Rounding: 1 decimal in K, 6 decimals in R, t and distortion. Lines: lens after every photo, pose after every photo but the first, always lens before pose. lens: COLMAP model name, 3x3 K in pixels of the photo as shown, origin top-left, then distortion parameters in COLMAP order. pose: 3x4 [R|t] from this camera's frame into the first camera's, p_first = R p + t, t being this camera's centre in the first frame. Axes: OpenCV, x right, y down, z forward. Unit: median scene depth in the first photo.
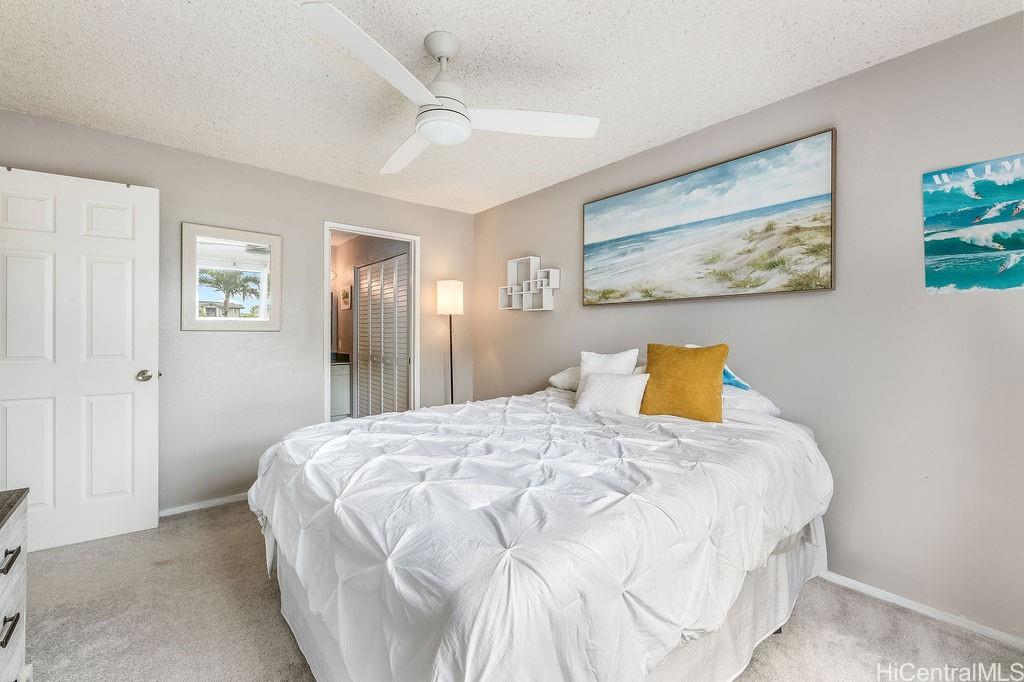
lens RADIAL K [[423.5, 0, 507.9], [0, 423.5, 336.0], [0, 0, 1]] dist [-0.000167, -0.000327]
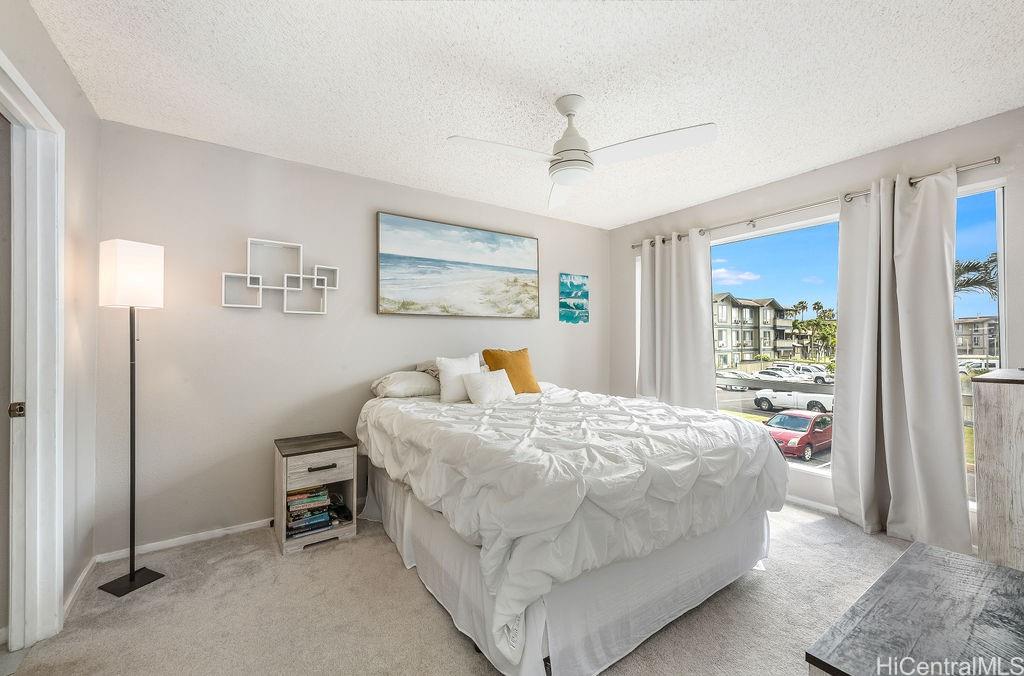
lens RADIAL K [[408.9, 0, 512.0], [0, 408.9, 338.0], [0, 0, 1]] dist [-0.000353, -0.000020]
pose [[0.091208, 0.000304, 0.995832, -0.951856], [0.007178, 0.999974, -0.000963, -0.013771], [-0.995806, 0.007236, 0.091204, 0.765331]]
